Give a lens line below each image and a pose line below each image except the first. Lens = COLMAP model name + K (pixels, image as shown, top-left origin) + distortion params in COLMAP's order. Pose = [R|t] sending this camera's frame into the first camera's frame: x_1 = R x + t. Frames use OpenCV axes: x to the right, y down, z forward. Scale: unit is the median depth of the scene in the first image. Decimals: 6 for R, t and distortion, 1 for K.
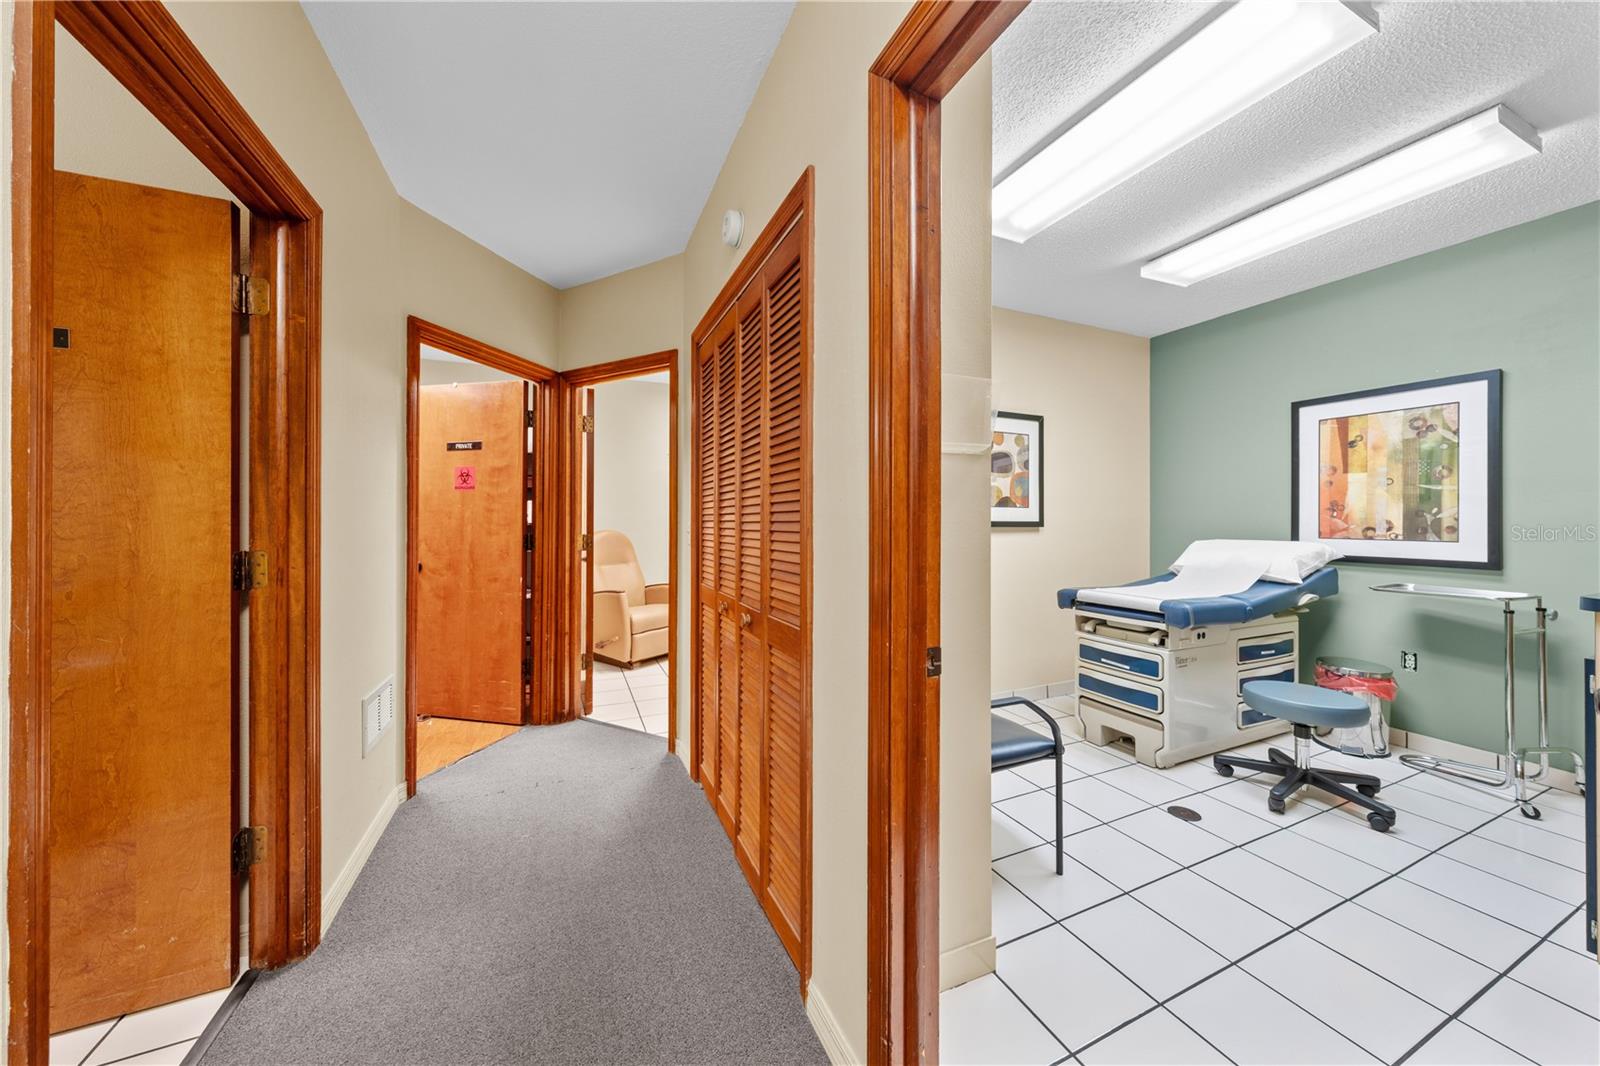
lens RADIAL K [[542.0, 0, 801.4], [0, 542.0, 517.9], [0, 0, 1]] dist [-0.001911, 0.000199]
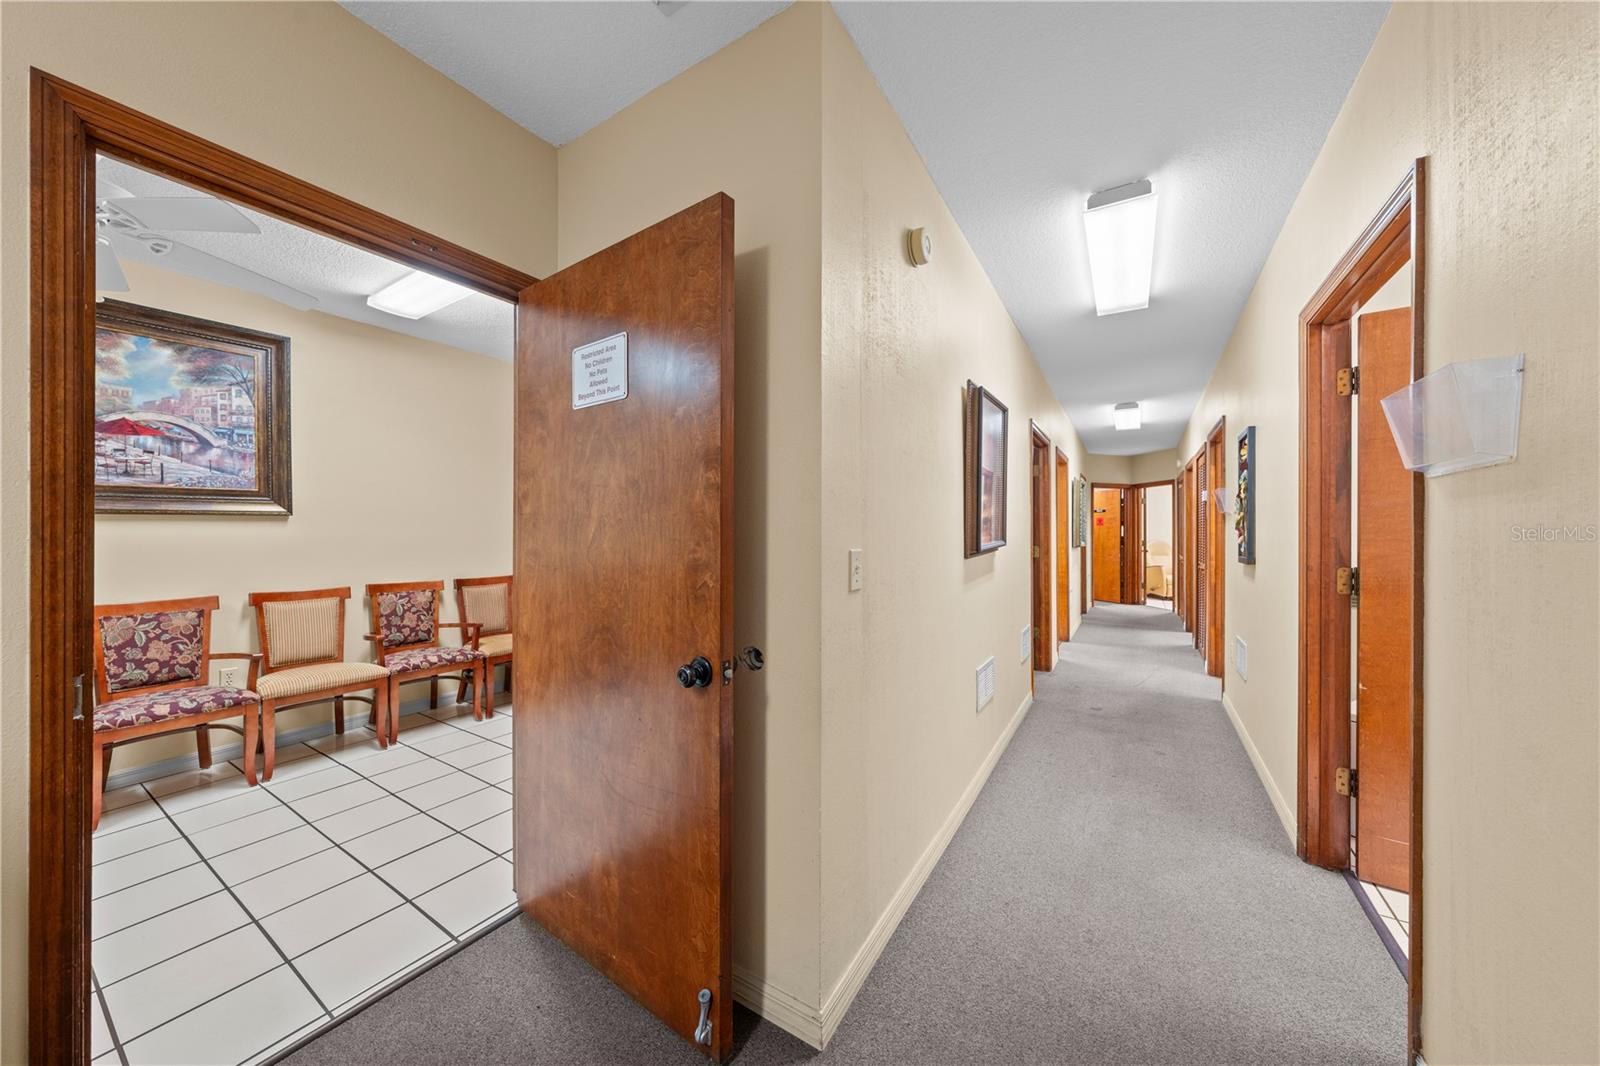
lens RADIAL K [[538.7, 0, 803.3], [0, 538.7, 530.7], [0, 0, 1]] dist [-0.004149, 0.000053]
pose [[0.566911, -0.005098, -0.823764, 0.937548], [0.005979, 0.999980, -0.002074, -0.026764], [0.823758, -0.003750, 0.566930, -2.117066]]
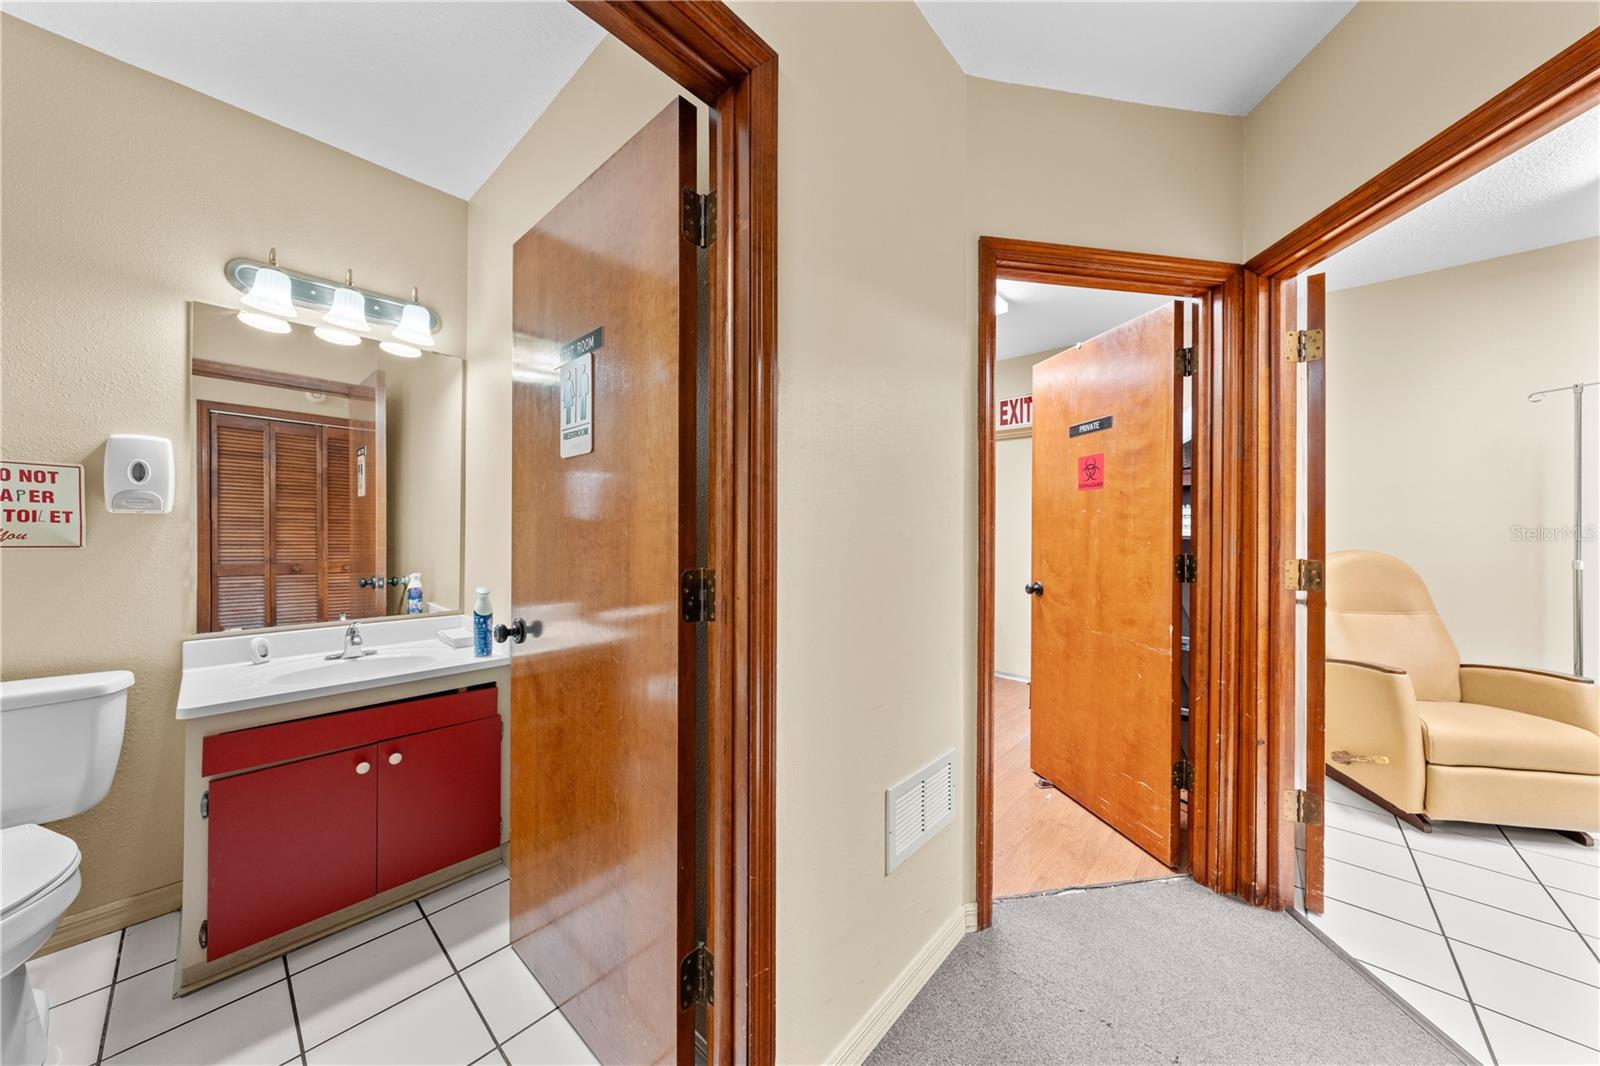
lens RADIAL K [[538.7, 0, 803.3], [0, 538.7, 530.7], [0, 0, 1]] dist [-0.004149, 0.000053]
pose [[0.415876, -0.003870, -0.909413, -0.137946], [0.001659, 0.999993, -0.003497, 0.005442], [0.909420, -0.000054, 0.415879, 0.368051]]
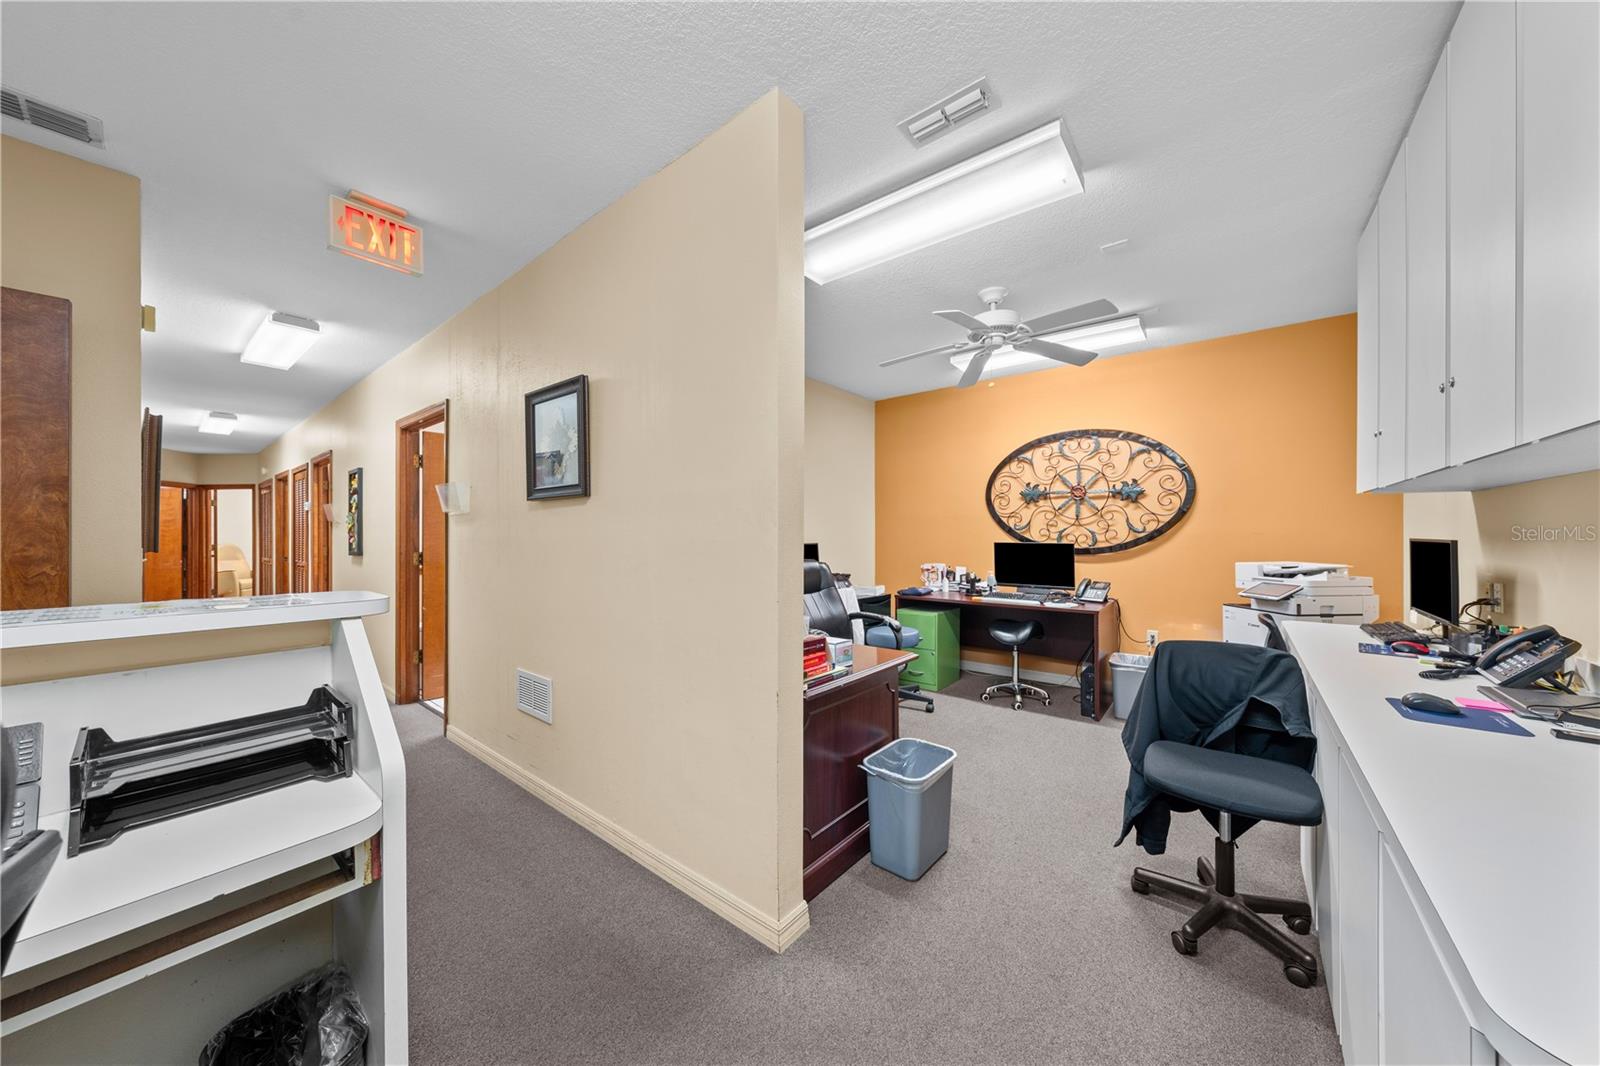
lens RADIAL K [[538.7, 0, 803.3], [0, 538.7, 530.7], [0, 0, 1]] dist [-0.004149, 0.000053]
pose [[0.888028, -0.004844, 0.459765, 1.007605], [0.004928, 0.999987, 0.001016, -0.029208], [-0.459764, 0.001363, 0.888040, -2.787473]]
